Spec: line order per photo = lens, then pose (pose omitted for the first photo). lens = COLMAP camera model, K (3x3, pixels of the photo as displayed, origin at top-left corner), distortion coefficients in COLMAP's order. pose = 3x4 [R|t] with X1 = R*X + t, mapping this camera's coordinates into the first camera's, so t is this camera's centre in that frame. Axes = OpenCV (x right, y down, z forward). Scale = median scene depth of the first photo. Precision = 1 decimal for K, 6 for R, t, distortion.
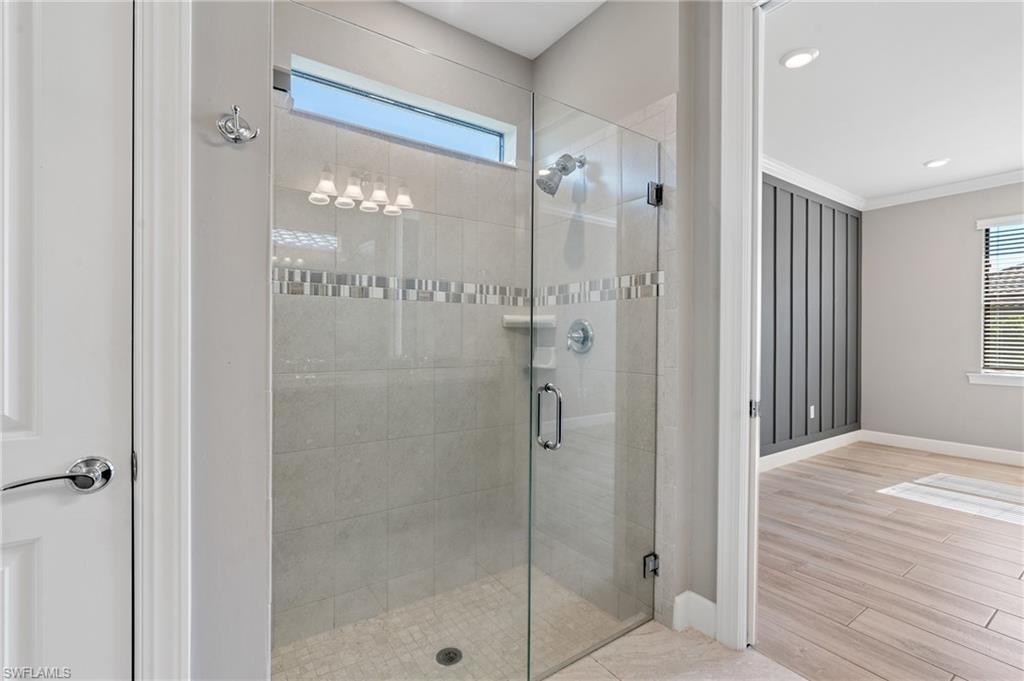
lens RADIAL K [[462.0, 0, 509.4], [0, 462.0, 339.3], [0, 0, 1]] dist [-0.005066, 0.000653]
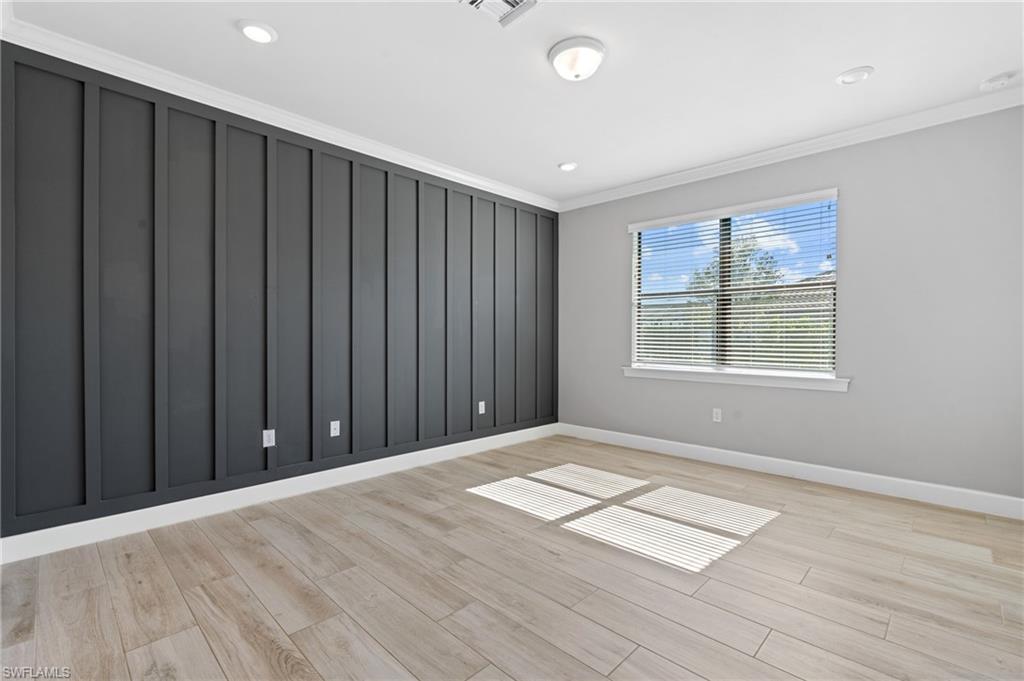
lens RADIAL K [[462.0, 0, 509.4], [0, 462.0, 339.3], [0, 0, 1]] dist [-0.005066, 0.000653]
pose [[0.982443, -0.003179, 0.186538, 0.540780], [0.003381, 0.999994, -0.000765, 0.009716], [-0.186534, 0.001382, 0.982448, -0.003004]]
